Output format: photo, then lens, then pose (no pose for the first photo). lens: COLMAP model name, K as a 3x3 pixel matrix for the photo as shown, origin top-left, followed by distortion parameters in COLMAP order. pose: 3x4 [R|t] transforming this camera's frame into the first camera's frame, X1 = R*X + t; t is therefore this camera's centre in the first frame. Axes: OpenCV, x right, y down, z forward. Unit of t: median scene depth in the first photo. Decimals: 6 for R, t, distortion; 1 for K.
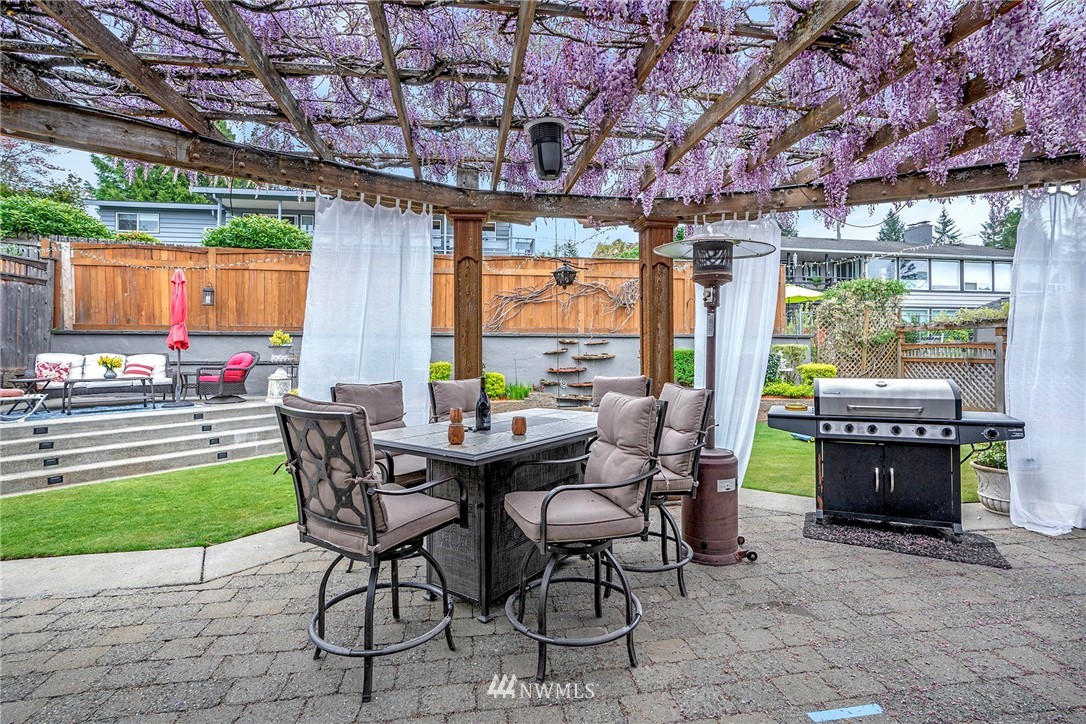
lens RADIAL K [[511.0, 0, 540.6], [0, 511.0, 356.3], [0, 0, 1]] dist [-0.038593, 0.006556]
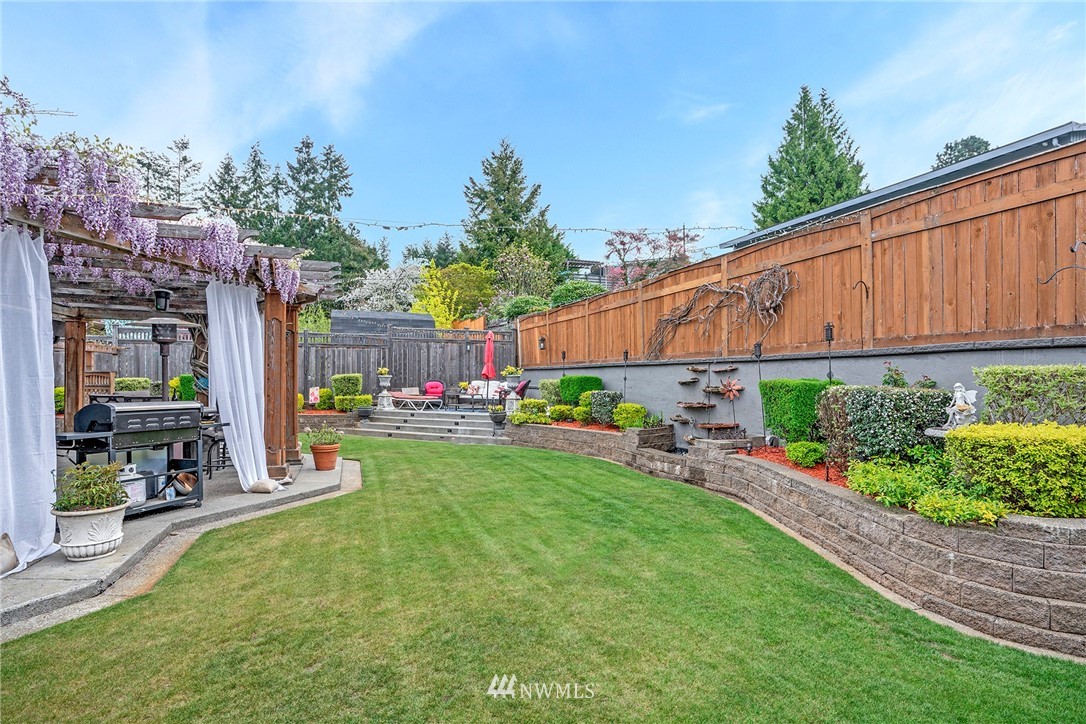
lens RADIAL K [[511.0, 0, 539.6], [0, 511.0, 383.6], [0, 0, 1]] dist [-0.038593, 0.006556]
pose [[0.205382, 0.009143, -0.978639, 0.763428], [-0.012798, 0.999896, 0.006656, -0.008427], [0.978598, 0.011158, 0.205478, 0.606384]]
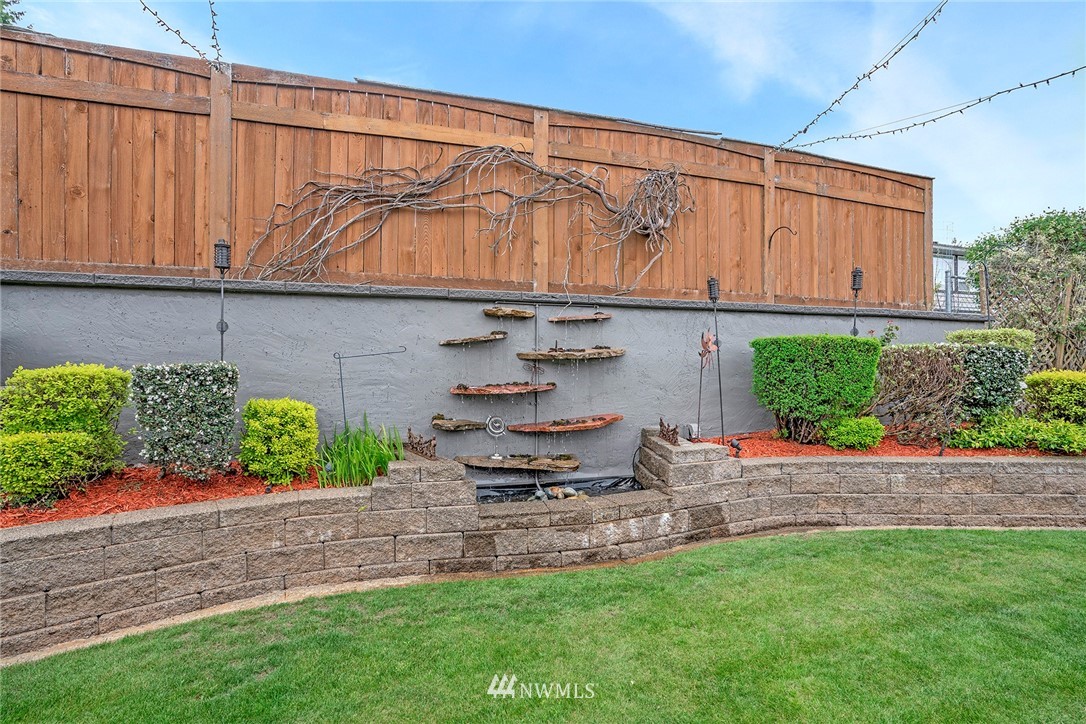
lens RADIAL K [[511.0, 0, 543.2], [0, 511.0, 361.9], [0, 0, 1]] dist [-0.038593, 0.006556]
pose [[0.988098, 0.002456, 0.153807, 0.021542], [-0.000037, 0.999876, -0.015728, 0.013120], [-0.153827, 0.015535, 0.987976, 0.625830]]
